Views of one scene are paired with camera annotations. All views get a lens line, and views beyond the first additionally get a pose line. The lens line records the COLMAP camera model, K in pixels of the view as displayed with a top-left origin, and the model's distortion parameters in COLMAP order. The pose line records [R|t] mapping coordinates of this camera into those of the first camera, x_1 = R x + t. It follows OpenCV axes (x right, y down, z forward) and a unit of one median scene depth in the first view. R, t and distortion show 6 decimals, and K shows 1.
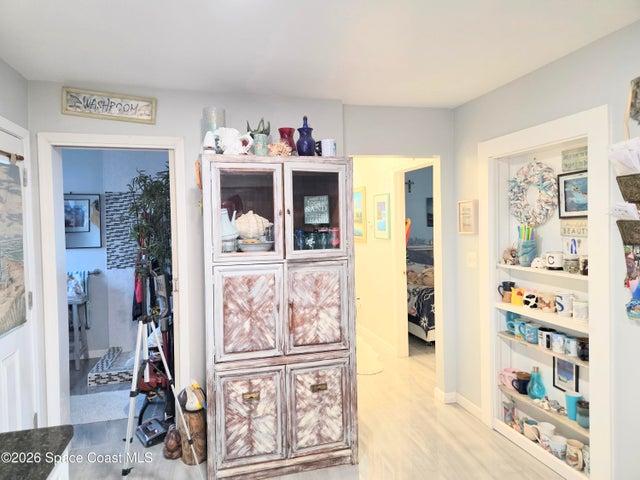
lens RADIAL K [[433.9, 0, 321.1], [0, 433.9, 230.9], [0, 0, 1]] dist [0.041565, -0.019921]
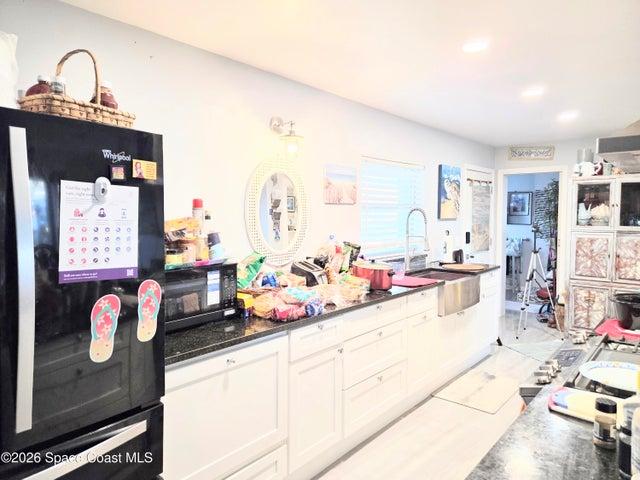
lens RADIAL K [[433.9, 0, 314.7], [0, 433.9, 230.3], [0, 0, 1]] dist [0.041565, -0.019921]
pose [[0.564920, 0.056544, -0.823206, 0.744009], [-0.030722, 0.998399, 0.047495, 0.013122], [0.824574, -0.001541, 0.565752, -1.127180]]
